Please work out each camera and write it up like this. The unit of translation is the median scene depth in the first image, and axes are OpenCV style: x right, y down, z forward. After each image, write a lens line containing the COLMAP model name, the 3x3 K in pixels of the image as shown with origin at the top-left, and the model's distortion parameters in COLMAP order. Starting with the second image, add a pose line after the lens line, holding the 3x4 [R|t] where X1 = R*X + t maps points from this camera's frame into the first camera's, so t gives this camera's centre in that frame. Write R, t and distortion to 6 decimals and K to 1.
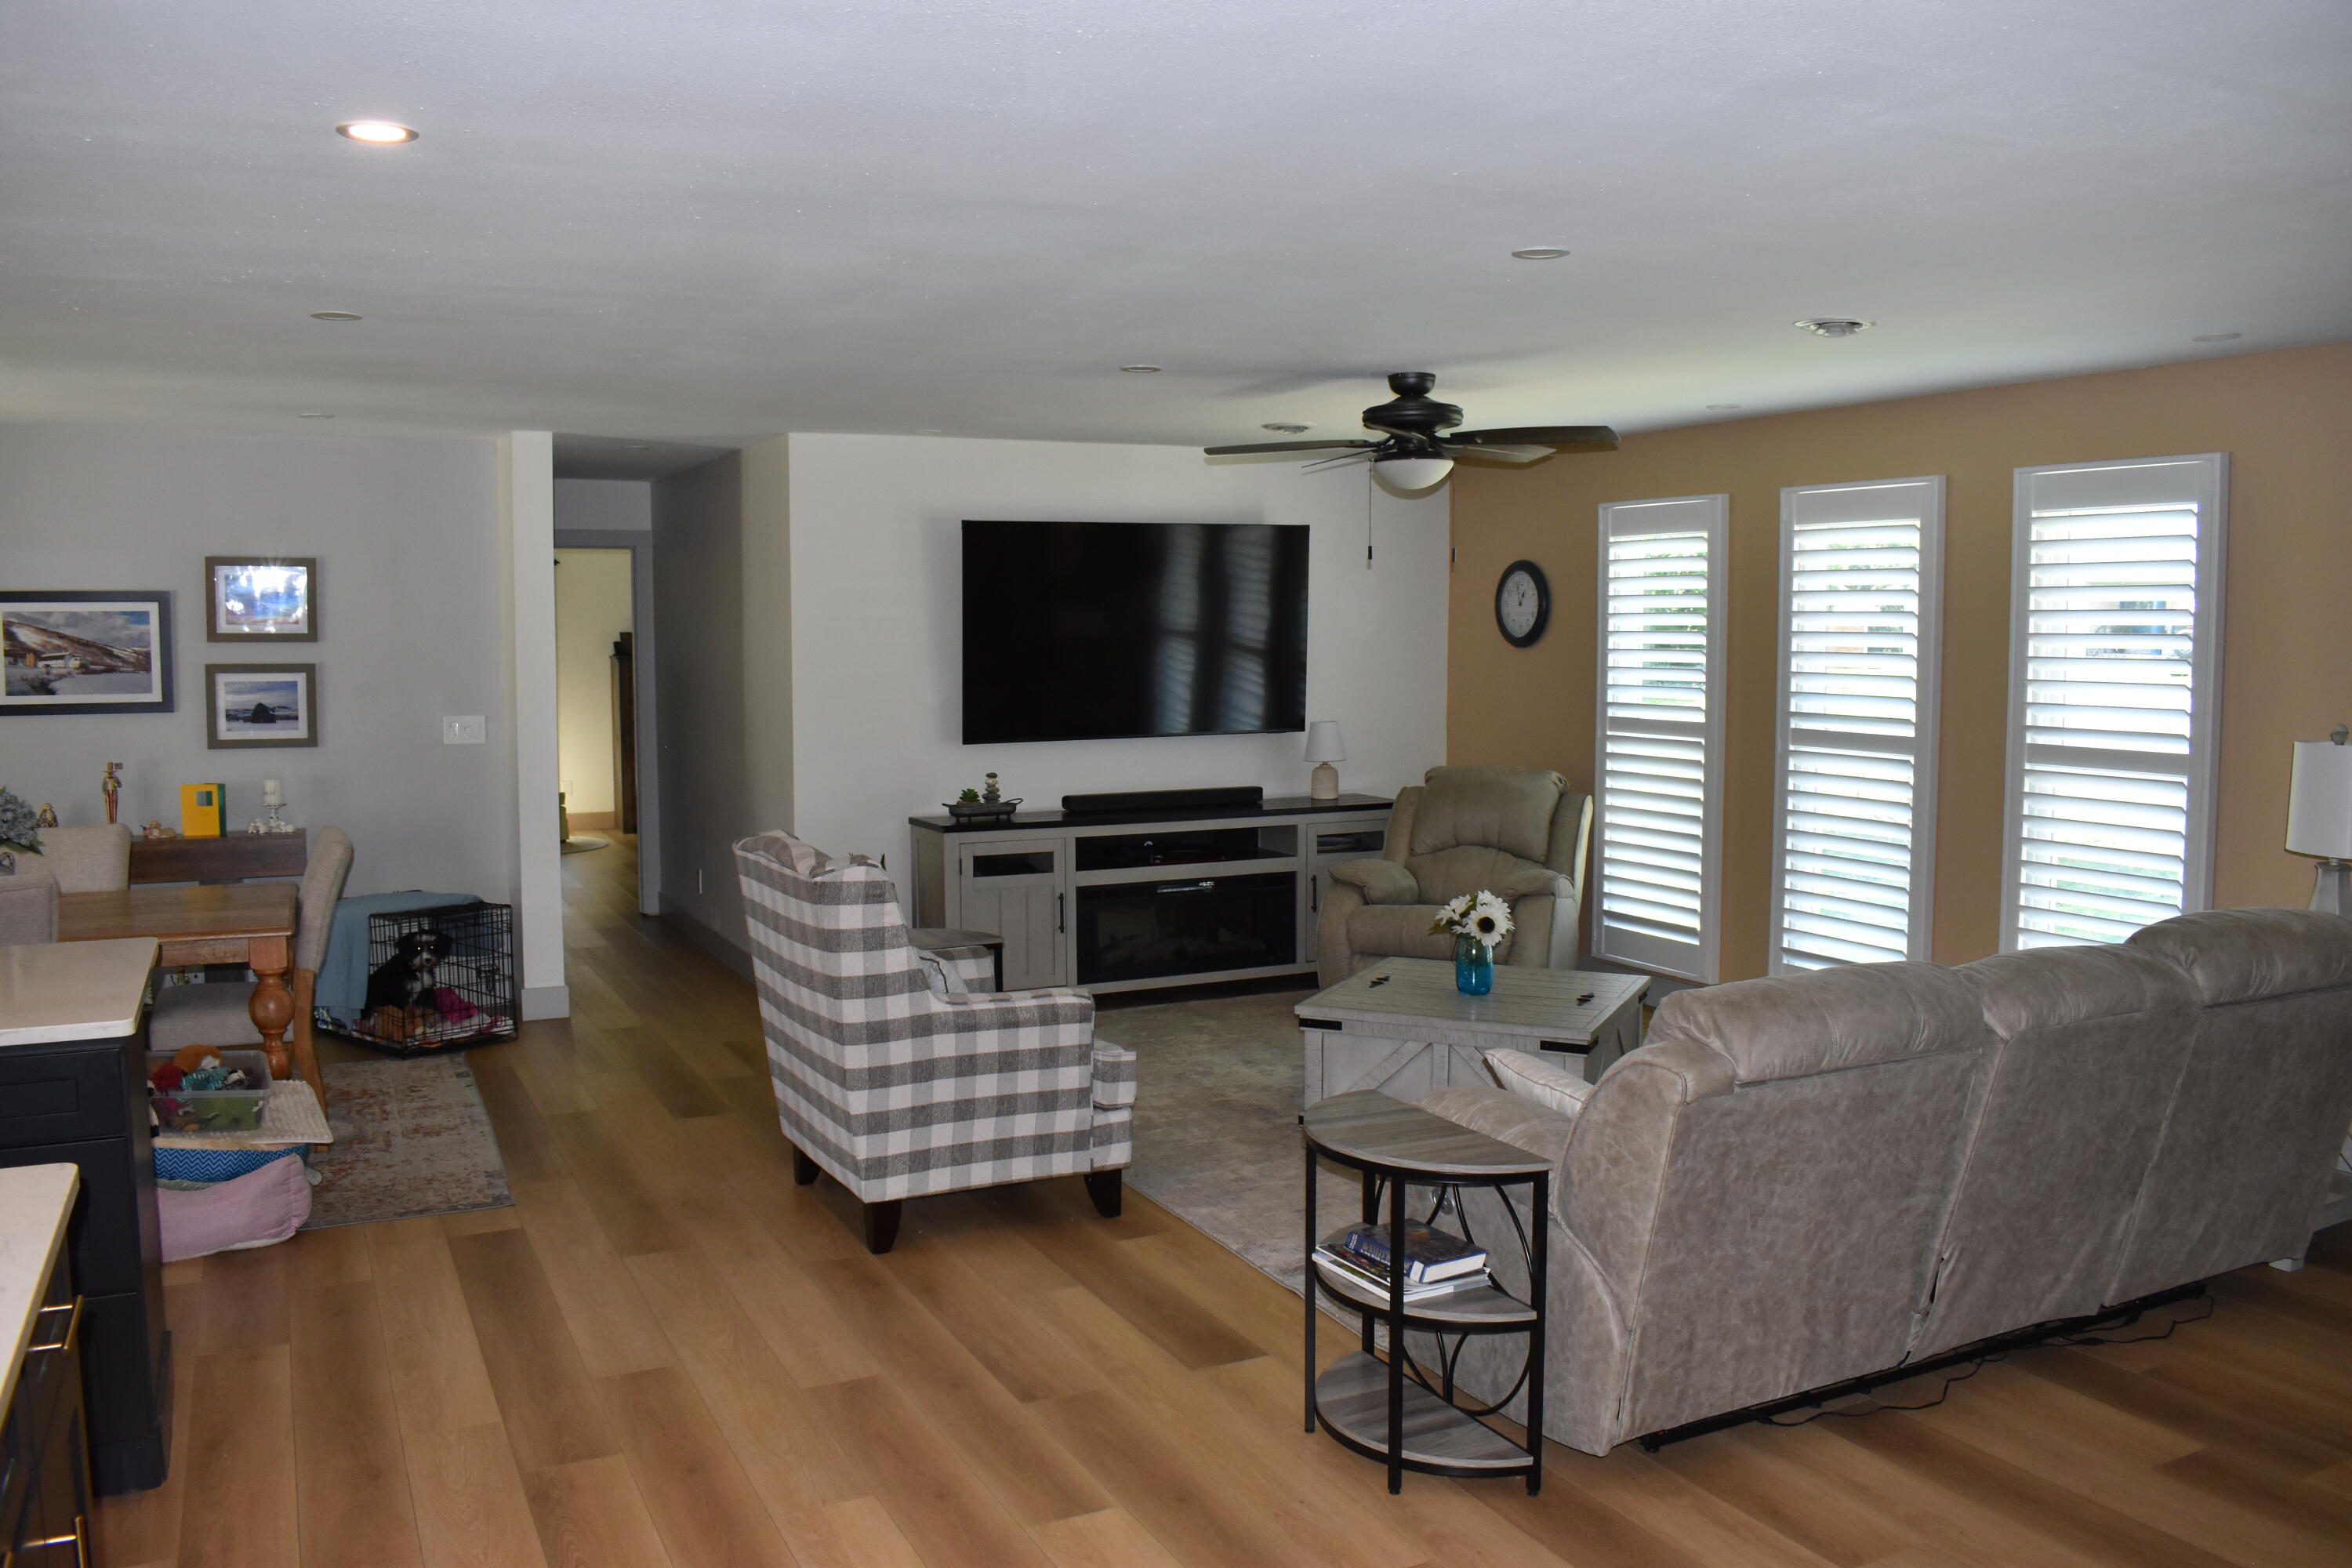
lens RADIAL K [[1831.2, 0, 1168.0], [0, 1831.2, 772.9], [0, 0, 1]] dist [-0.096112, 0.013305]
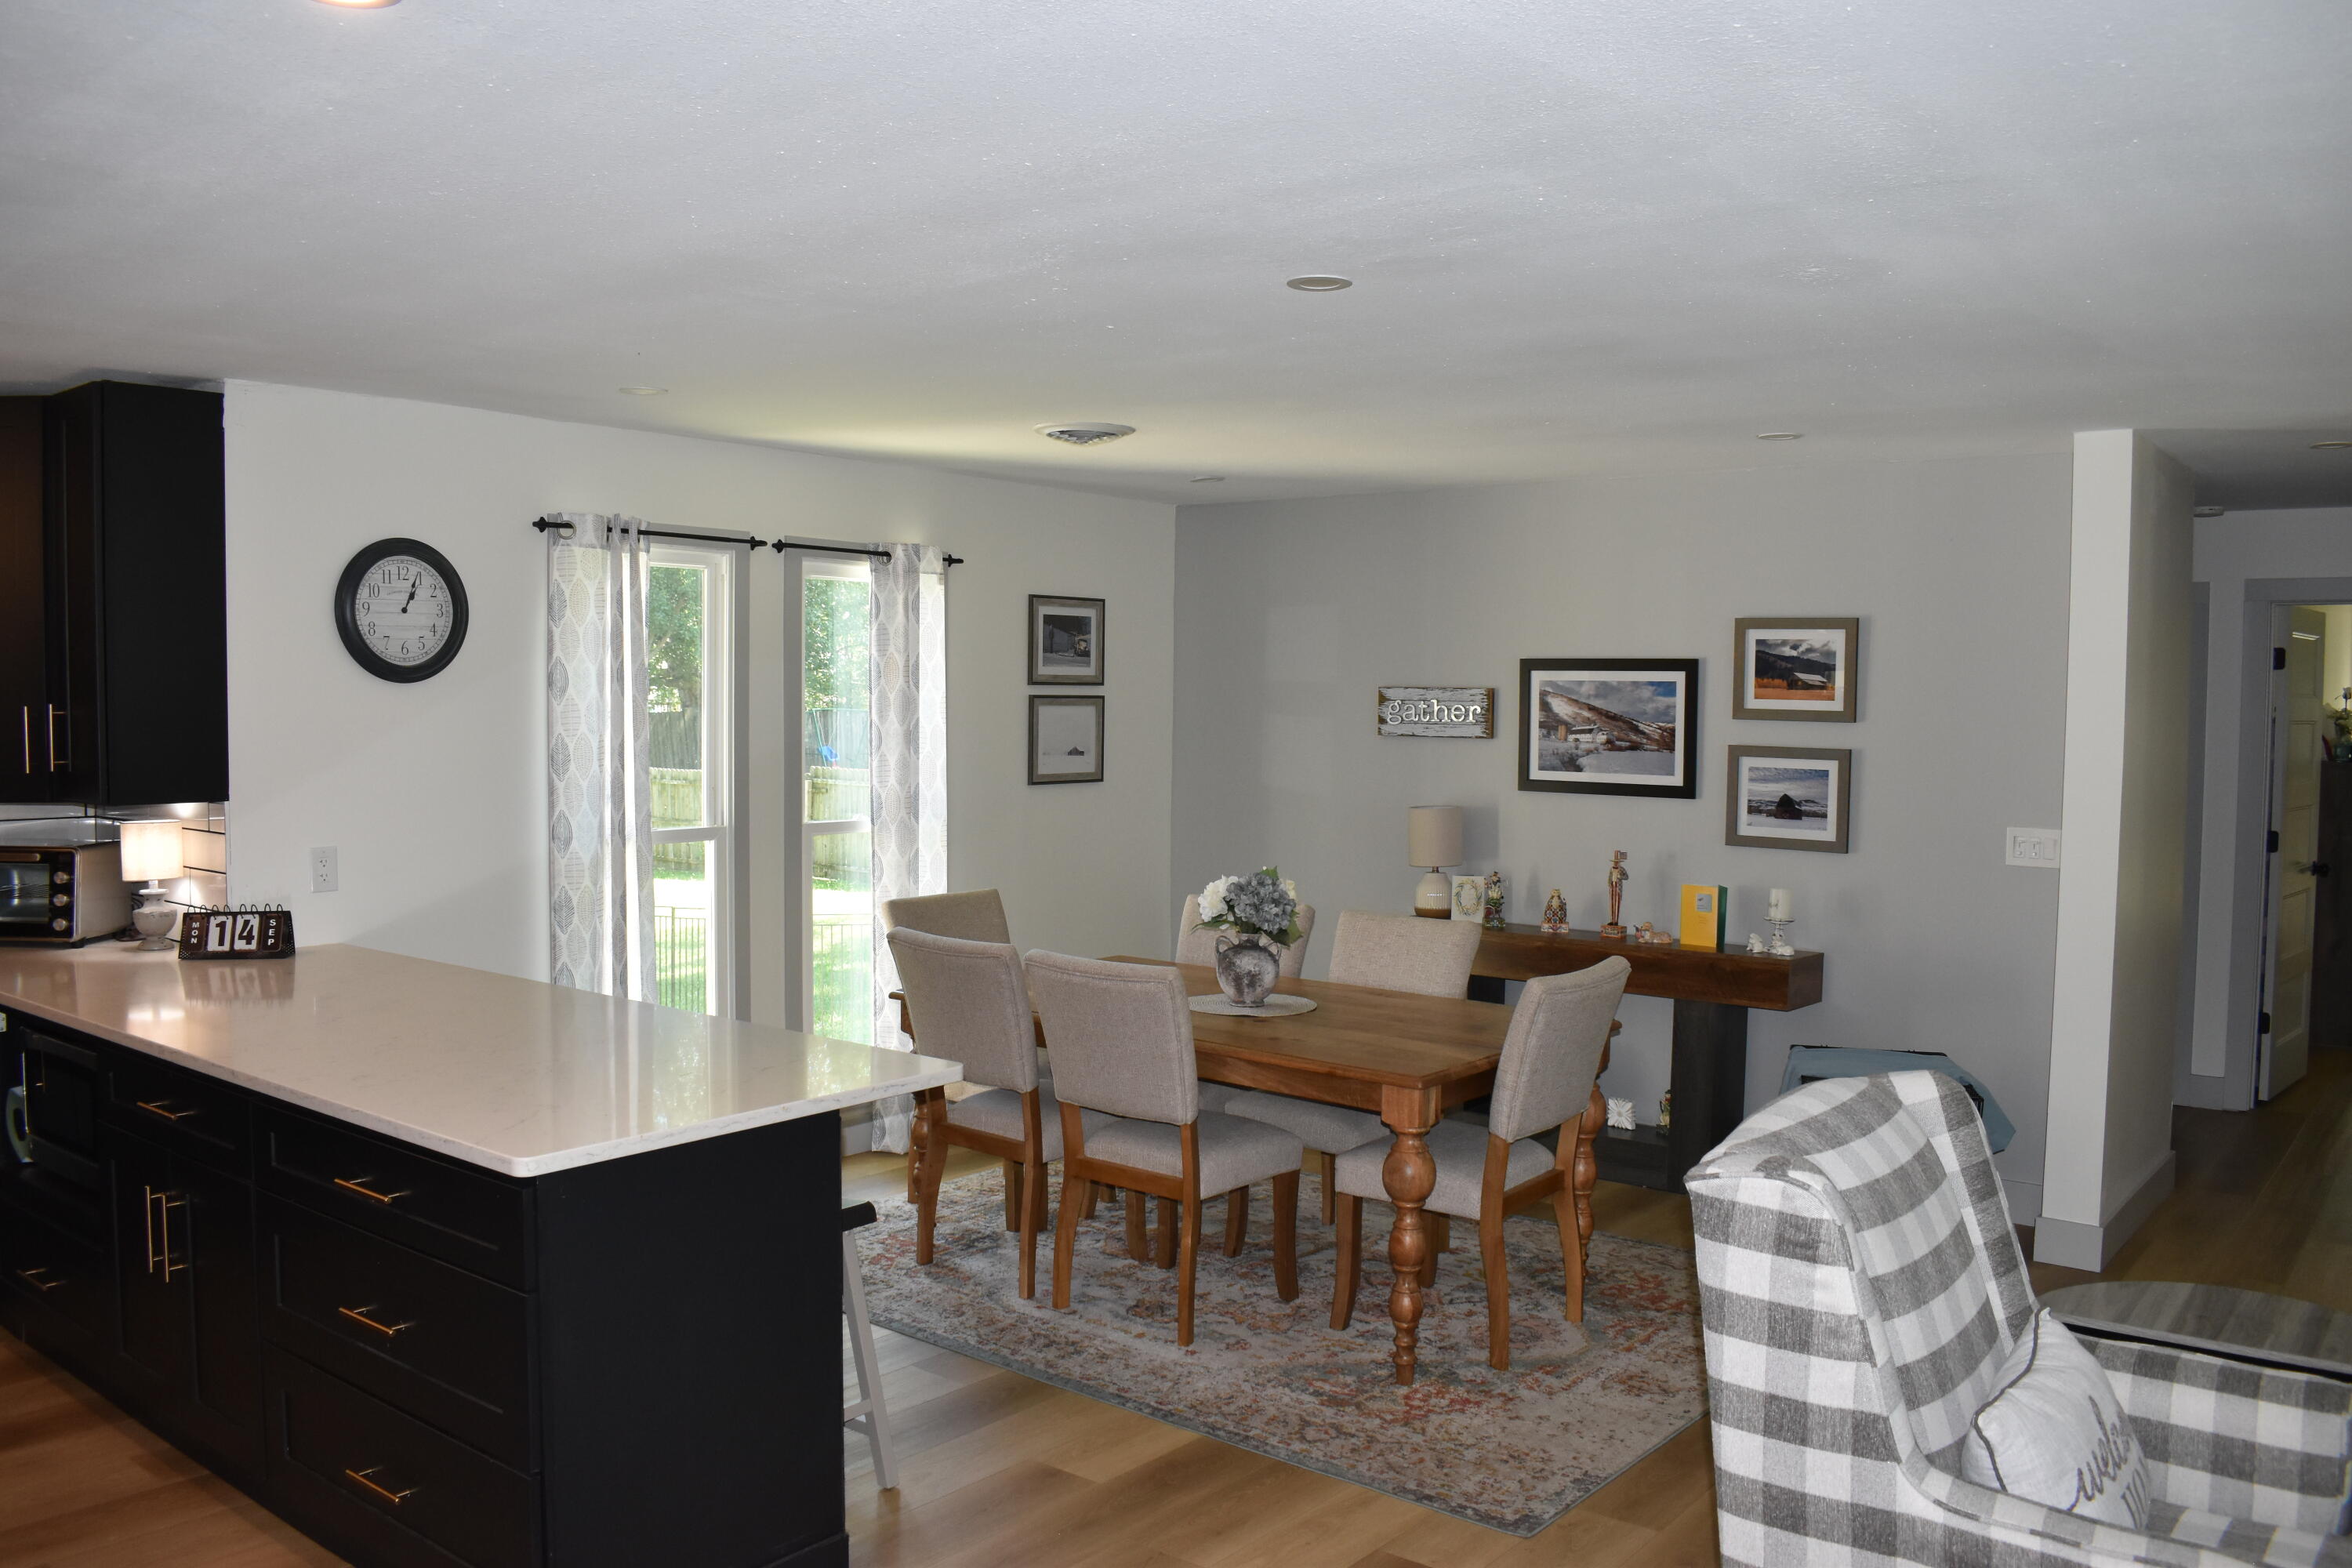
lens RADIAL K [[1831.2, 0, 1183.9], [0, 1831.2, 793.7], [0, 0, 1]] dist [-0.096112, 0.013305]
pose [[0.423665, 0.052366, -0.904304, 0.133118], [-0.084438, 0.996264, 0.018132, -0.032140], [0.901875, 0.068675, 0.426503, 0.405443]]
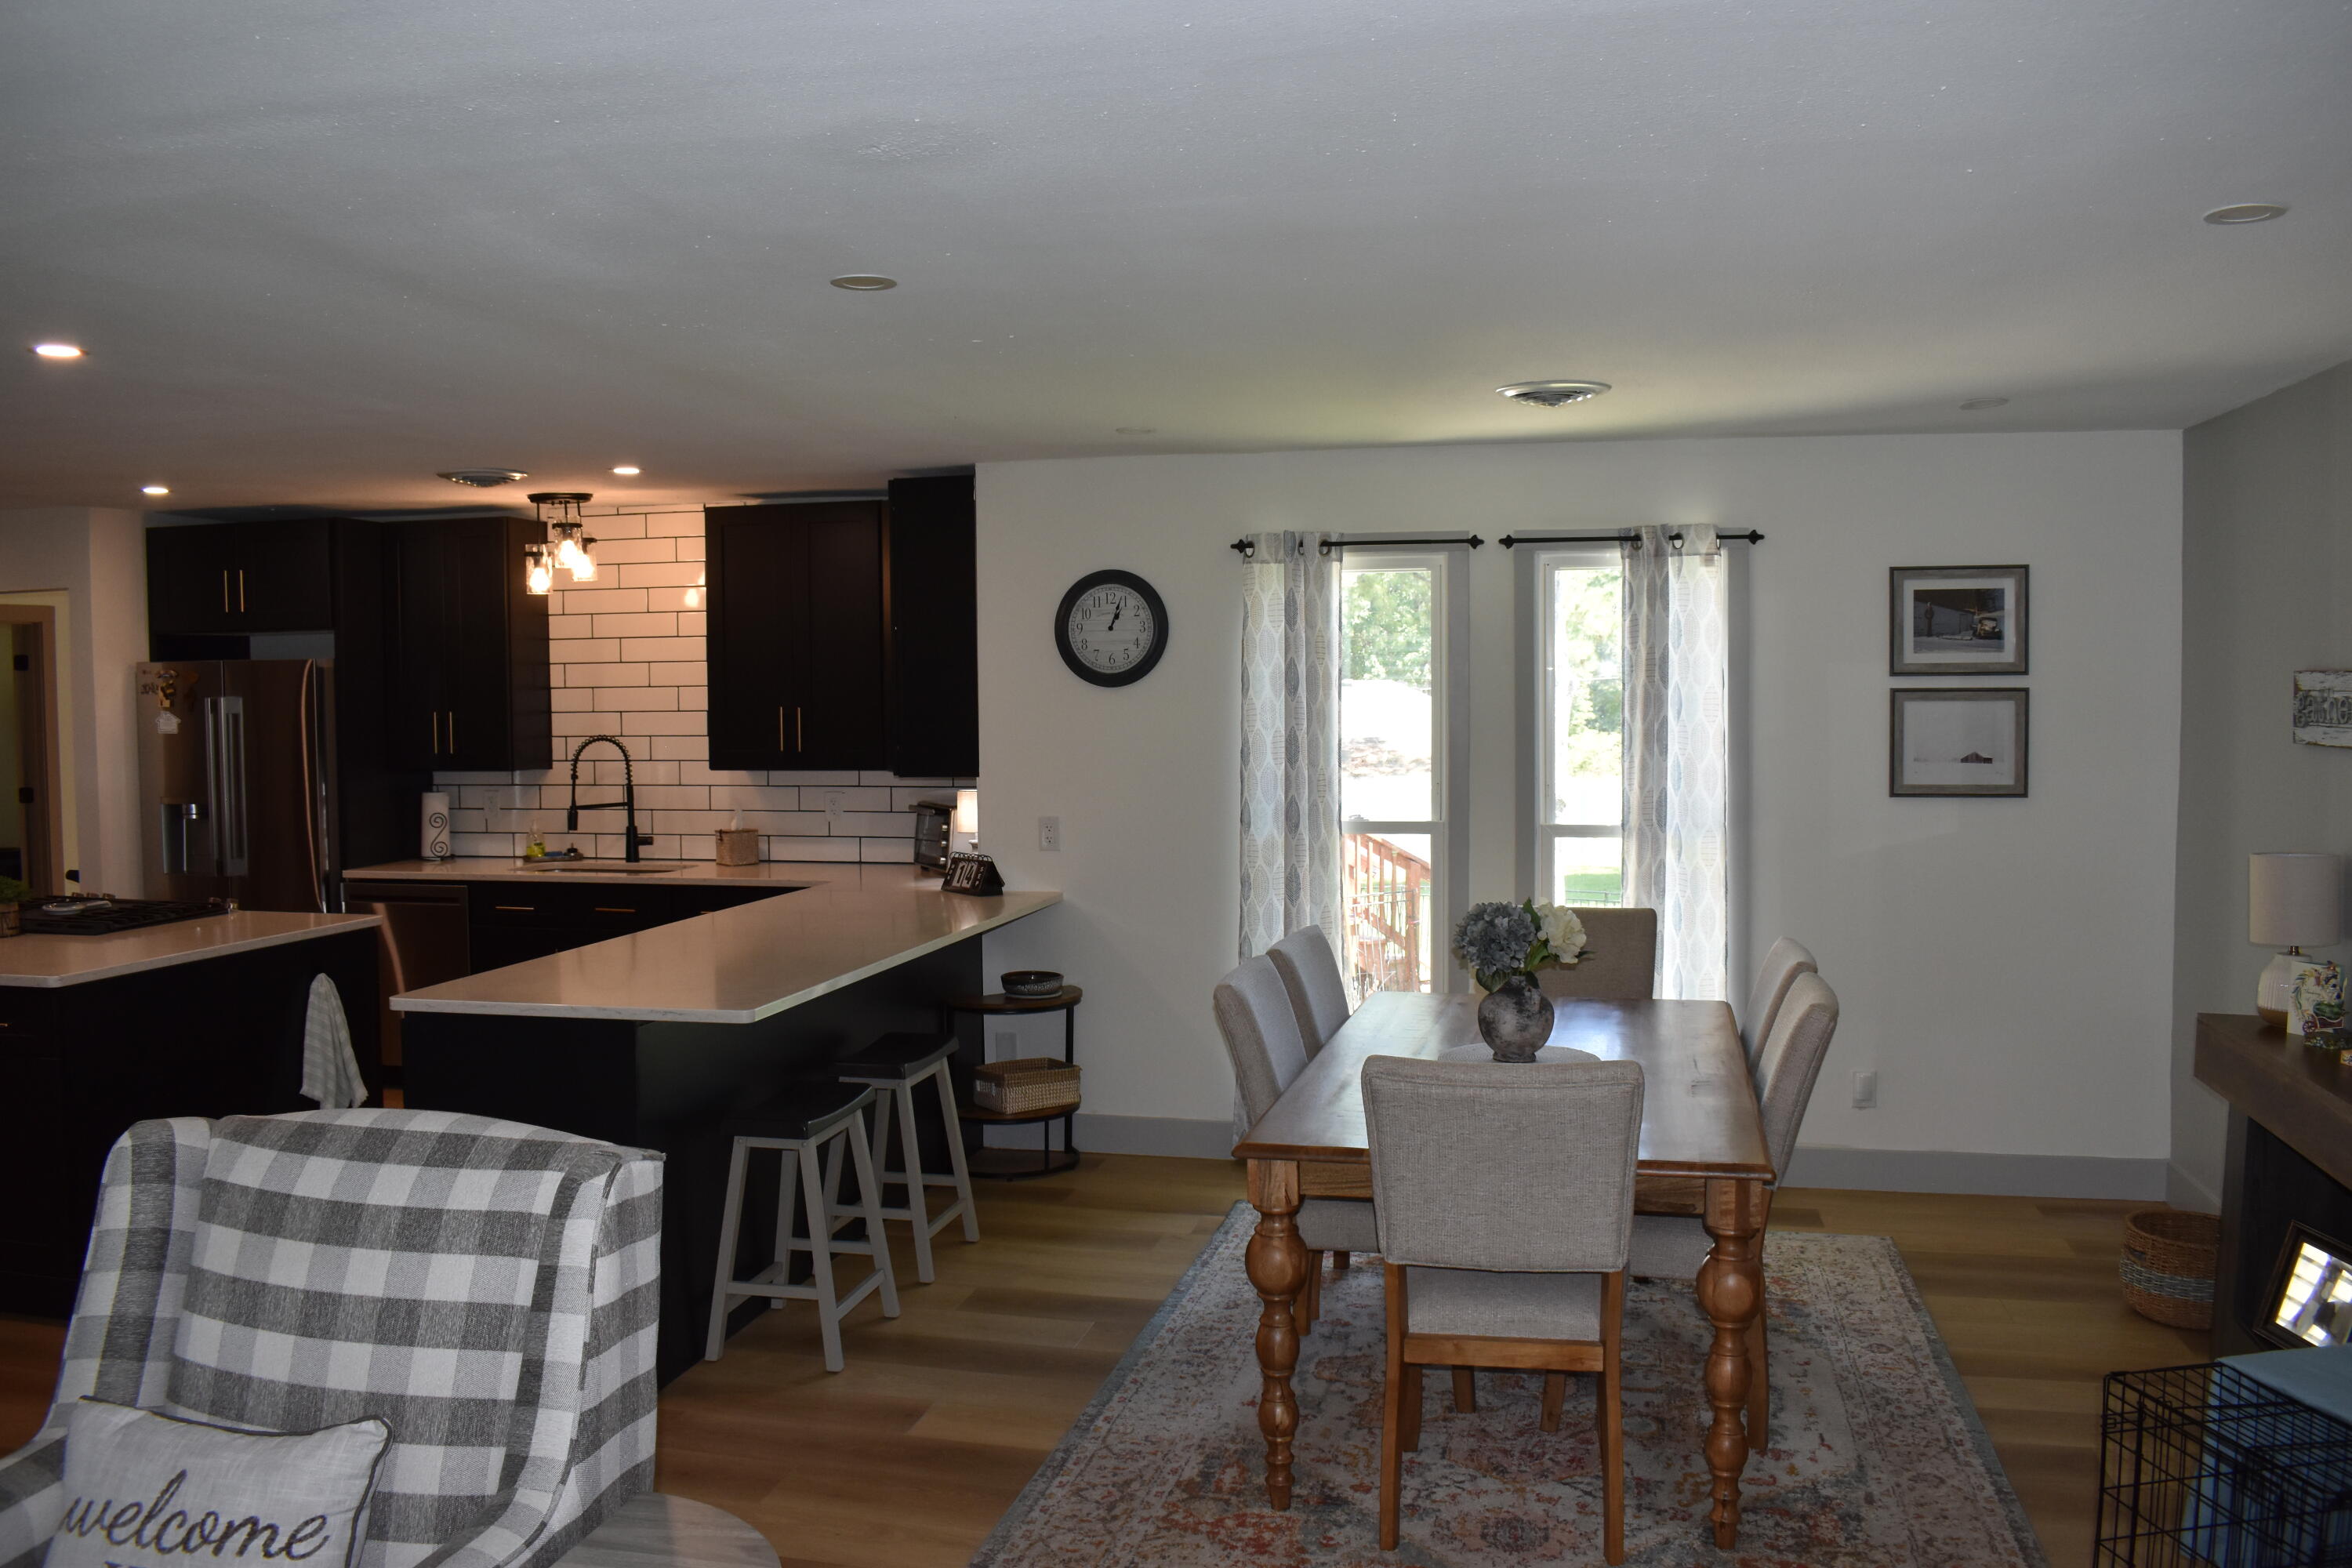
lens RADIAL K [[1831.2, 0, 1184.8], [0, 1831.2, 788.1], [0, 0, 1]] dist [-0.096112, 0.013305]
pose [[-0.628929, 0.046692, -0.776060, 0.029585], [-0.055742, 0.992918, 0.104913, -0.083159], [0.775462, 0.109242, -0.621872, 1.010871]]
